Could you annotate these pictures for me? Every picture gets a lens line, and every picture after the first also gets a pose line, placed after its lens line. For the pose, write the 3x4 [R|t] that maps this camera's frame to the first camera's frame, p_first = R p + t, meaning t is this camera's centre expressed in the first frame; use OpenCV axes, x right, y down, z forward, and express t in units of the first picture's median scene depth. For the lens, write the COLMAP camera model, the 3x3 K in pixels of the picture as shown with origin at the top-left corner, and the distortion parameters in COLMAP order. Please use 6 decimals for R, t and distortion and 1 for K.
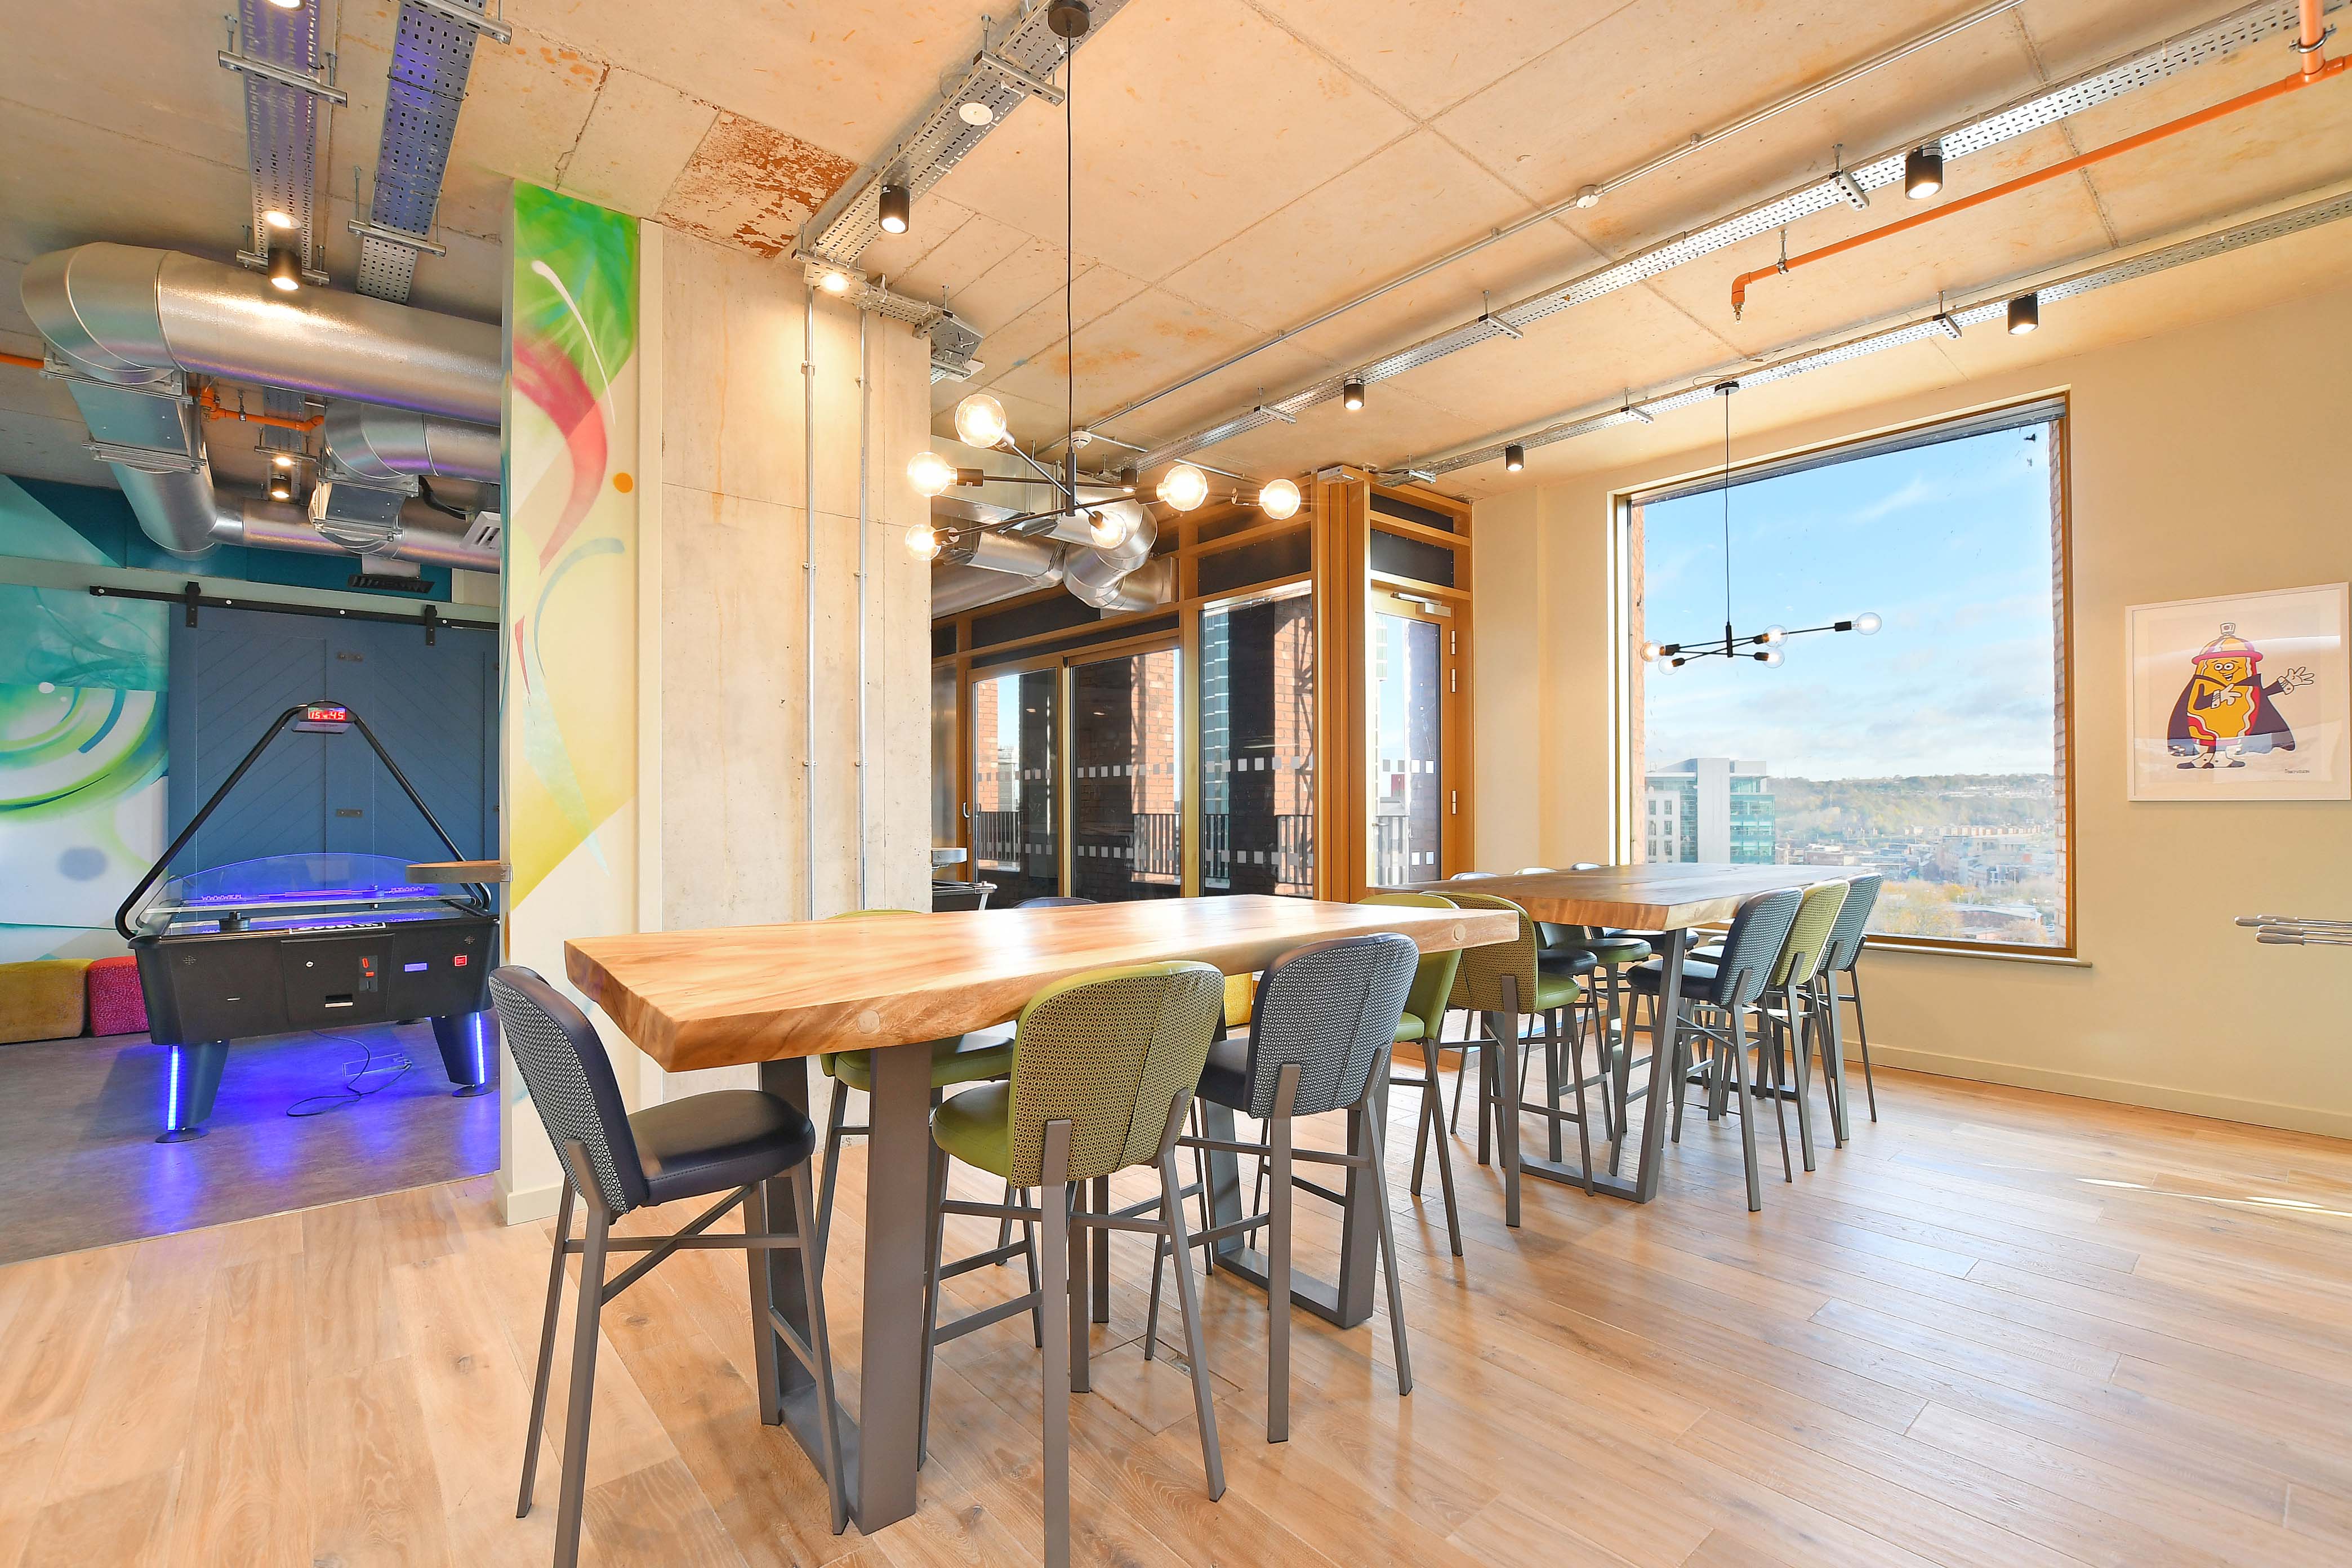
lens RADIAL K [[1040.3, 0, 1143.5], [0, 1040.3, 793.4], [0, 0, 1]] dist [-0.033757, 0.011950]
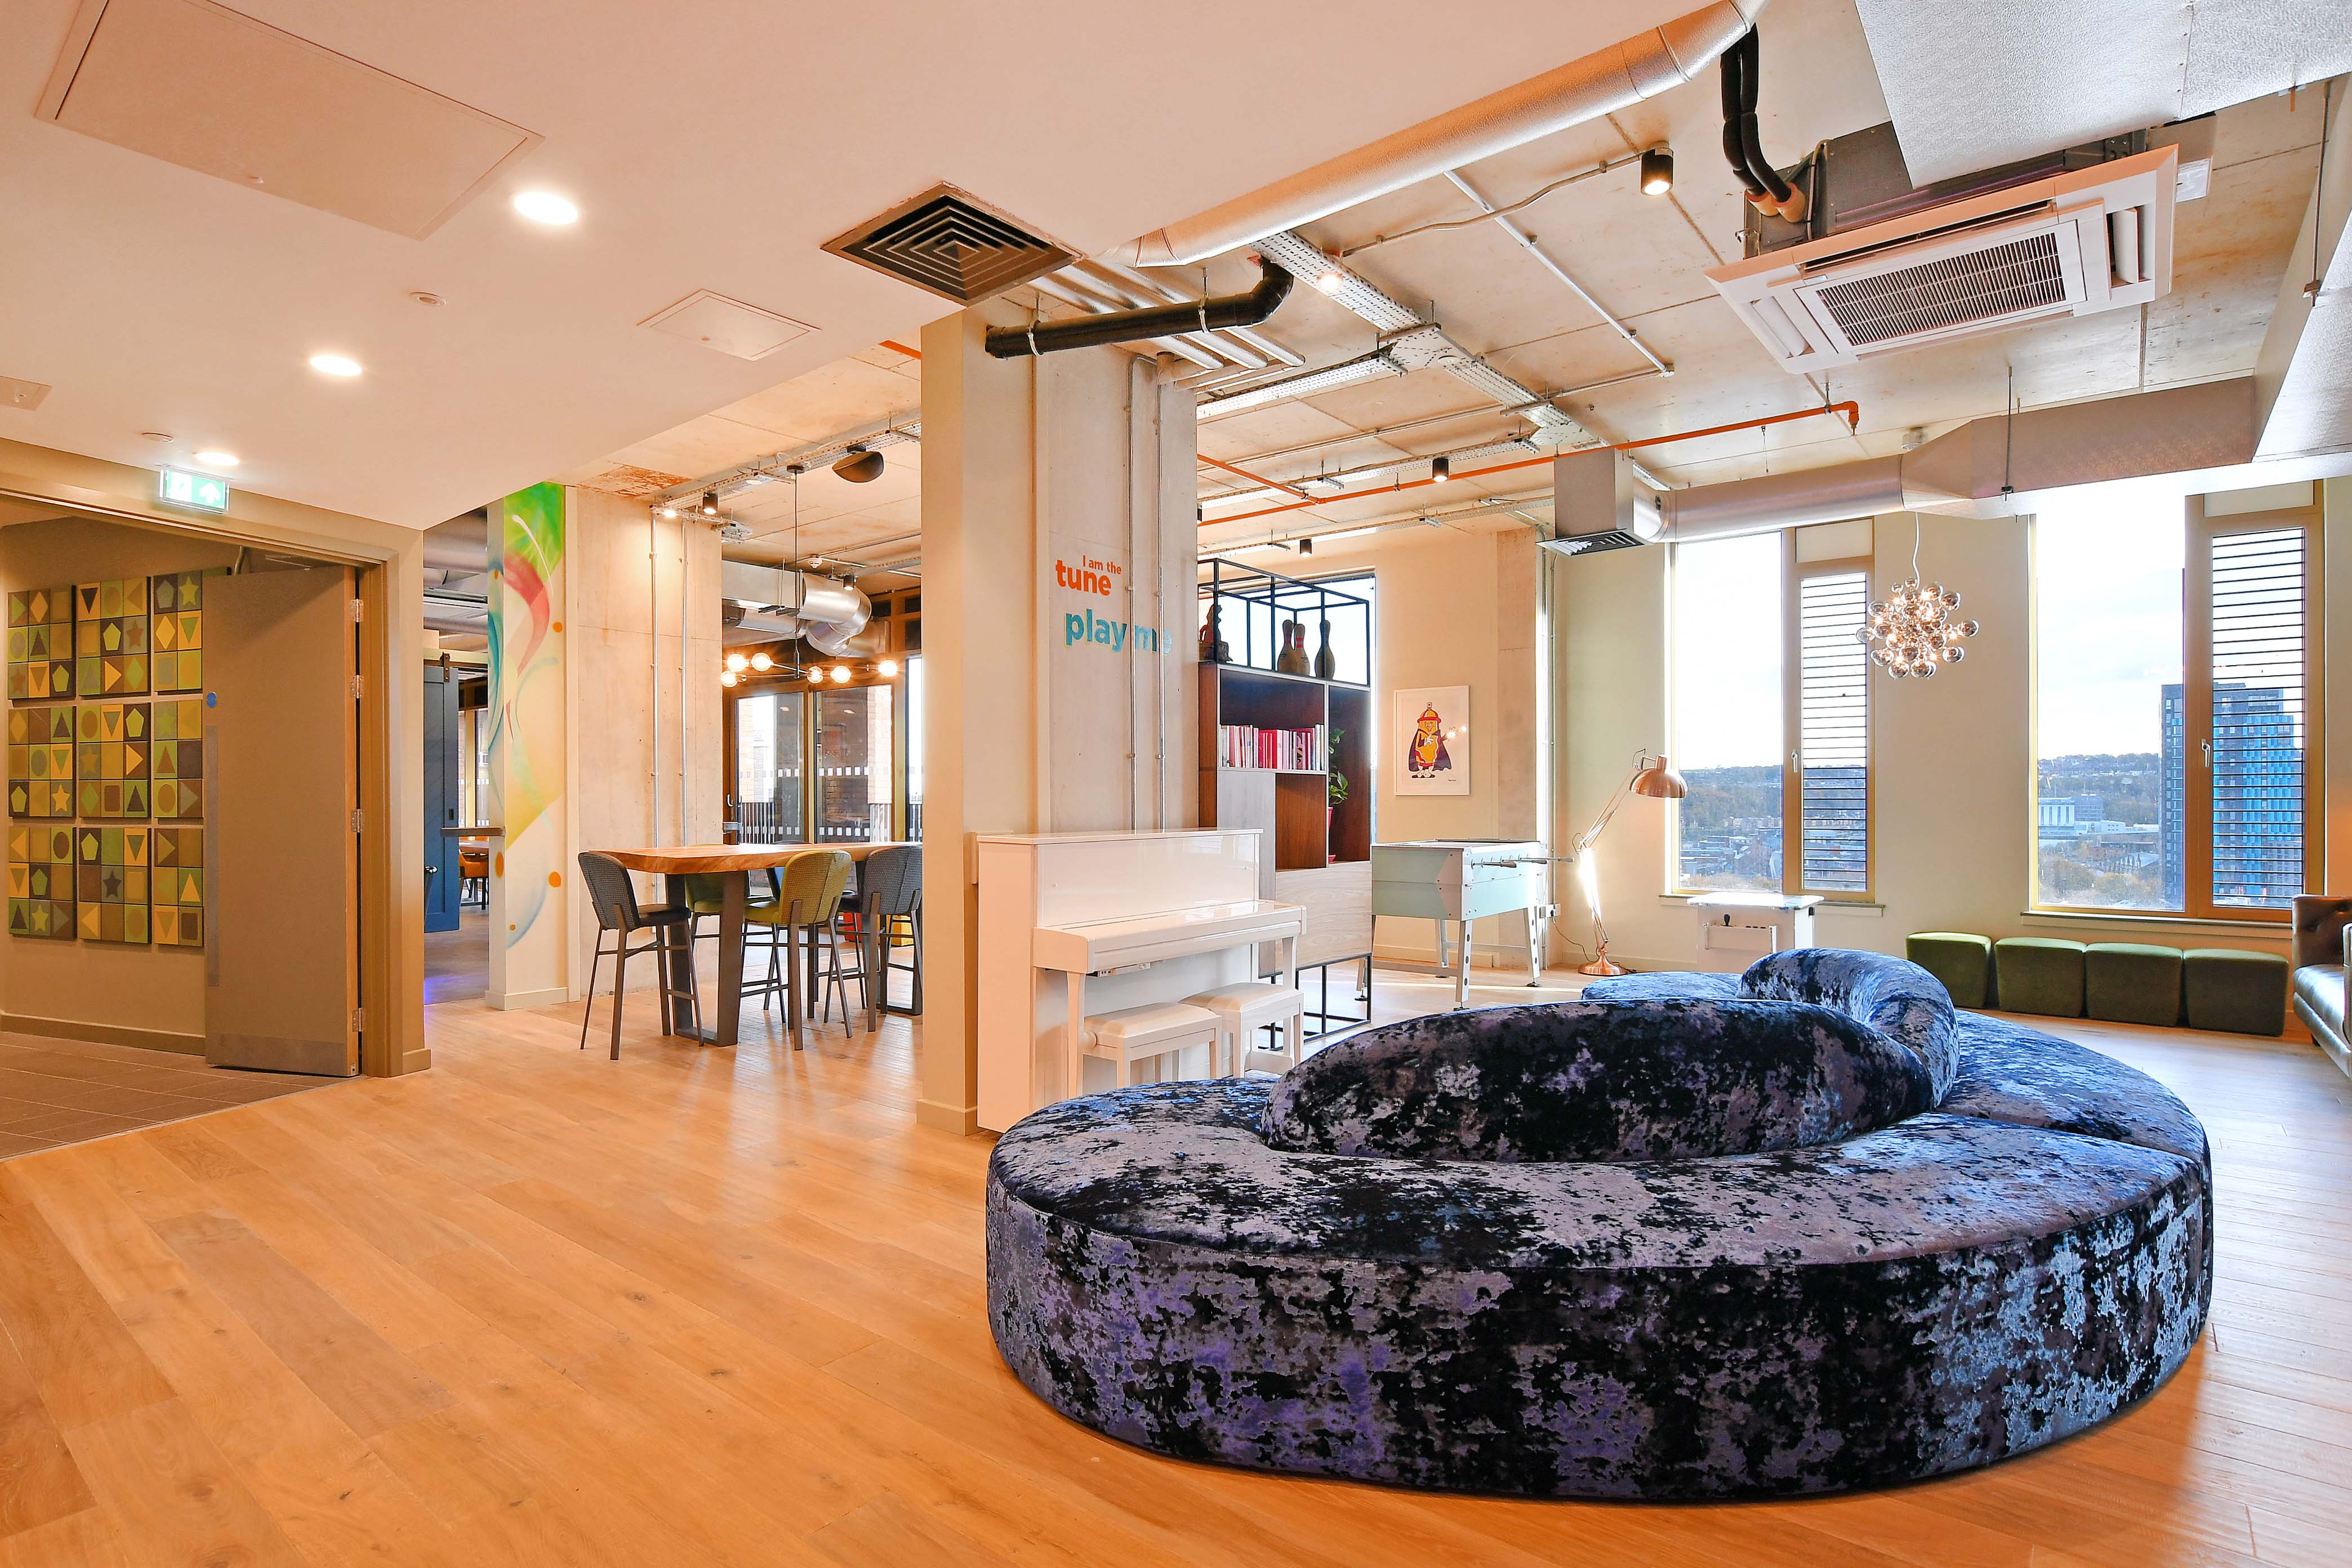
lens RADIAL K [[1190.3, 0, 1144.2], [0, 1190.3, 783.7], [0, 0, 1]] dist [-0.001903, -0.000144]
pose [[0.983127, 0.003317, 0.182897, 0.147015], [-0.003528, 0.999993, 0.000832, -0.017395], [-0.182893, -0.001464, 0.983132, -1.257741]]
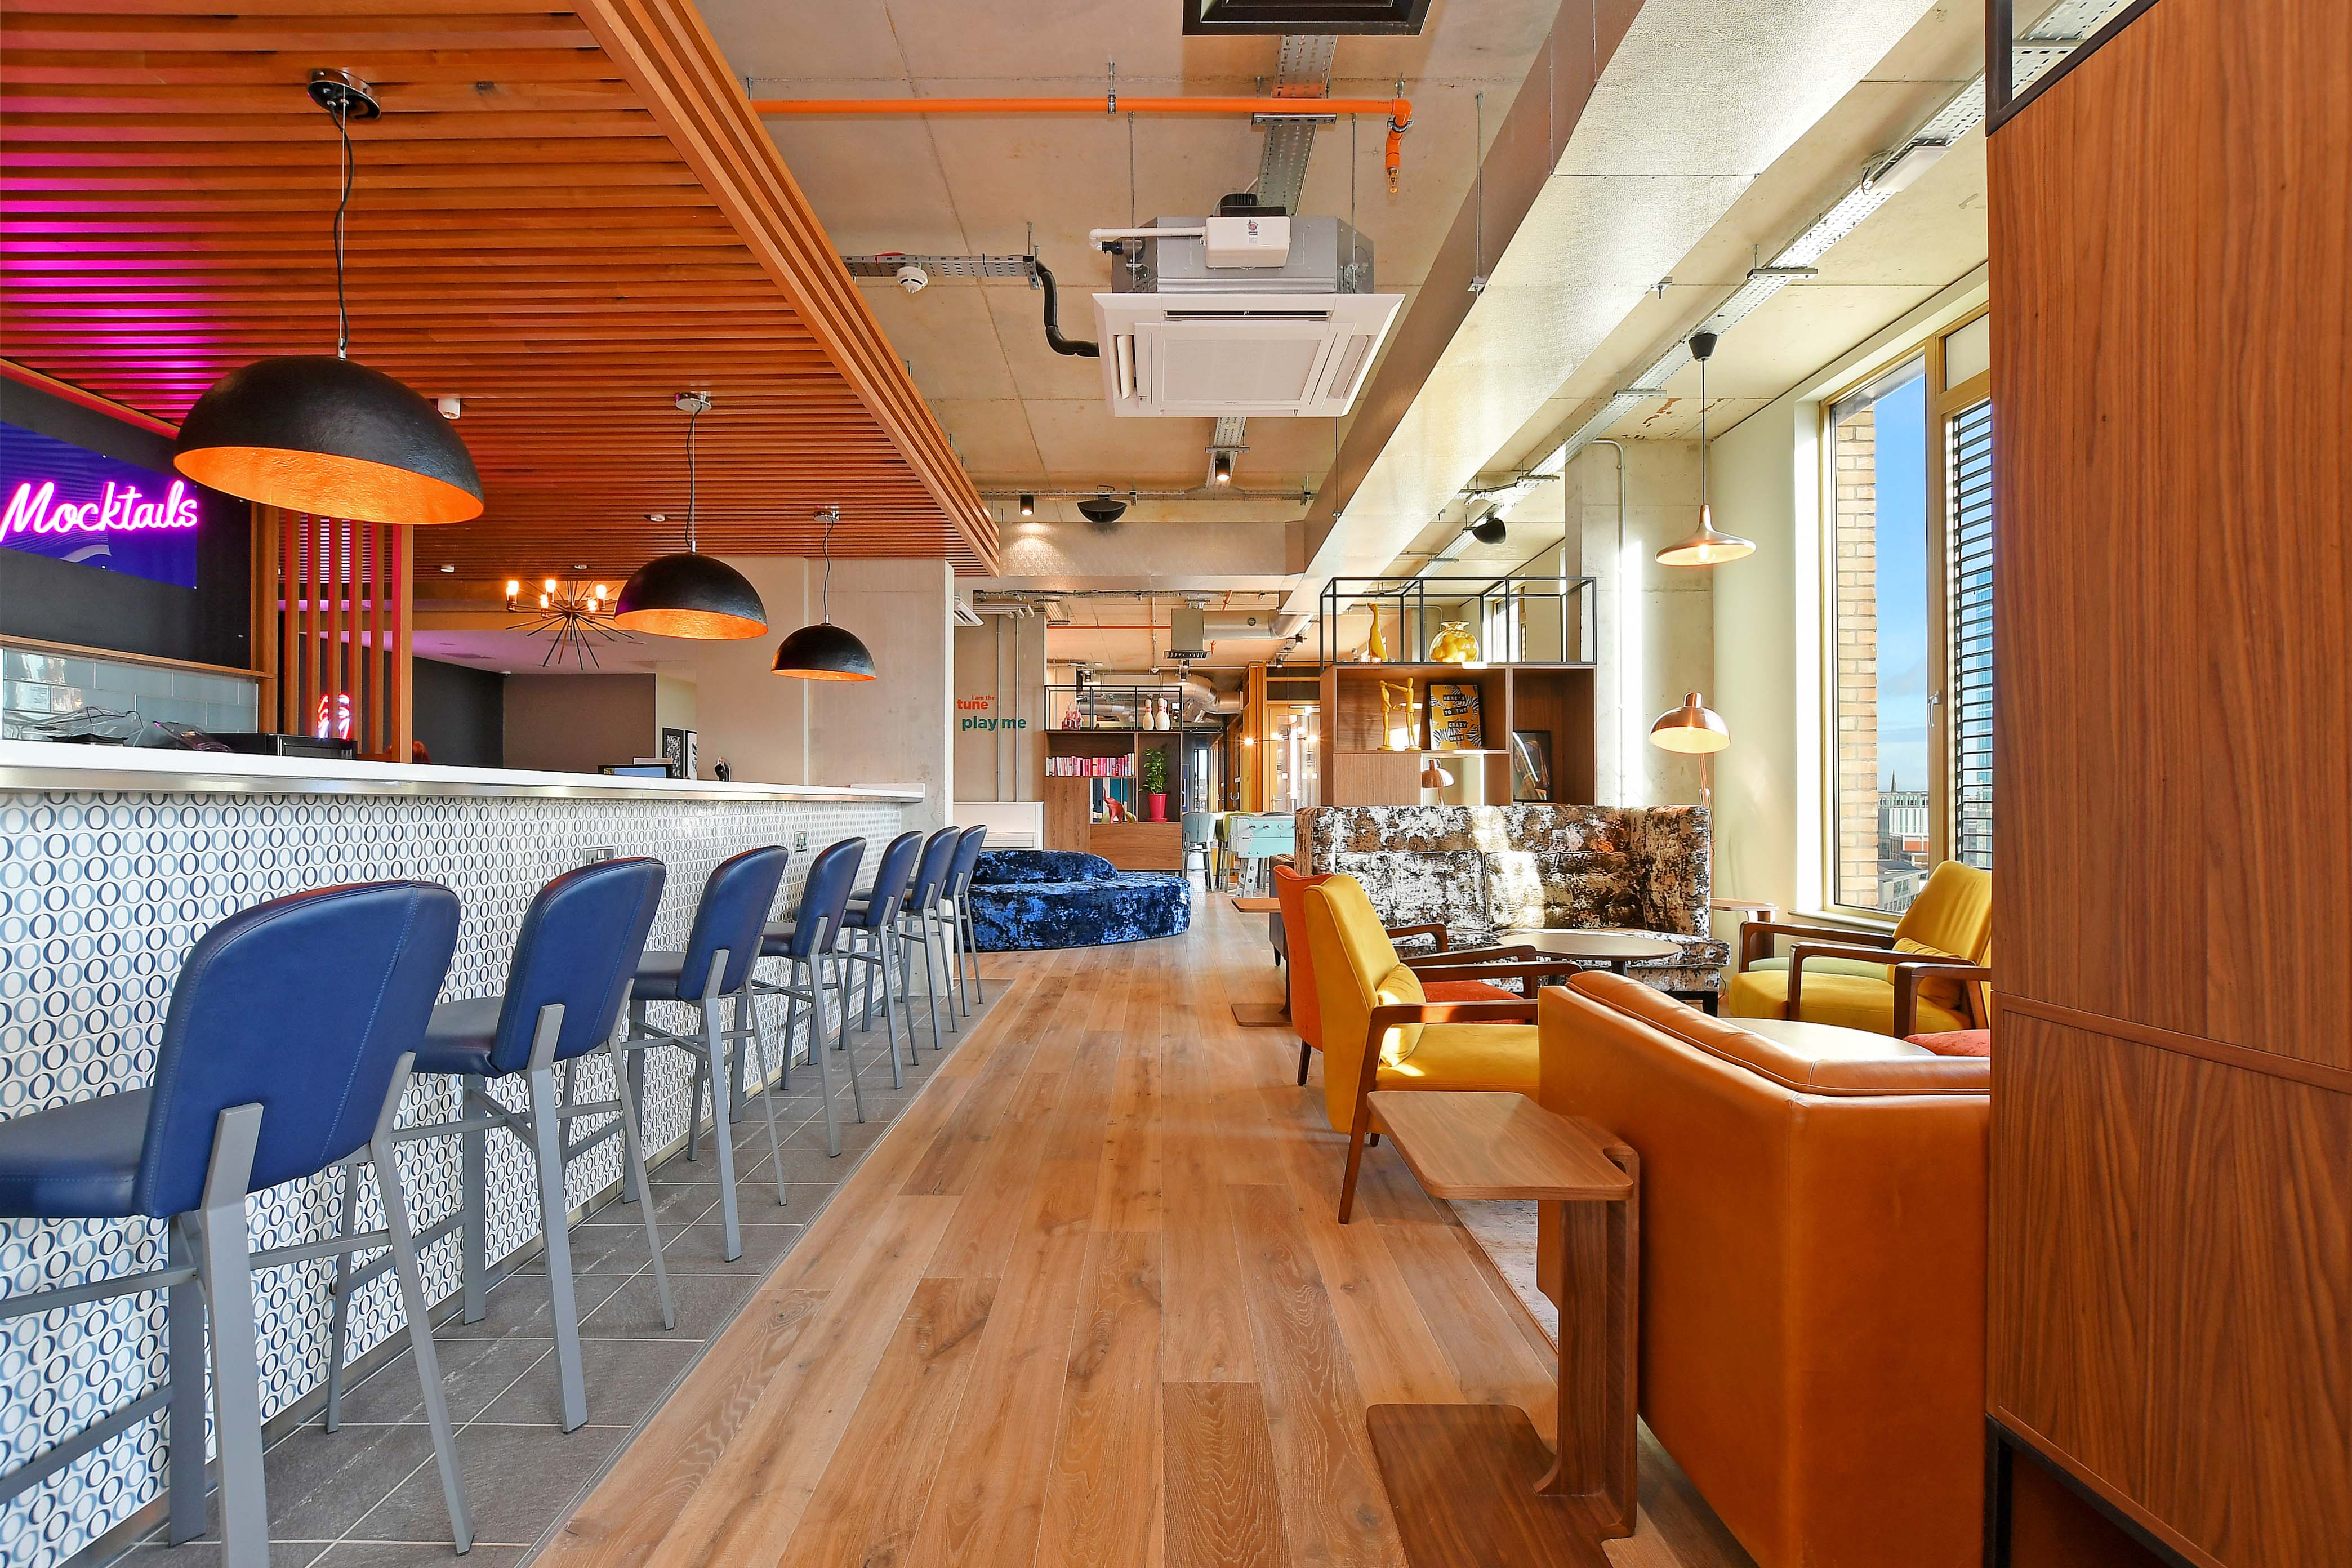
lens RADIAL K [[1040.3, 0, 1143.5], [0, 1040.3, 793.4], [0, 0, 1]] dist [-0.033757, 0.011950]
pose [[0.760470, -0.001786, -0.649371, 2.780144], [0.006559, 0.999966, 0.004931, 0.002766], [0.649340, -0.008010, 0.760456, -1.953374]]
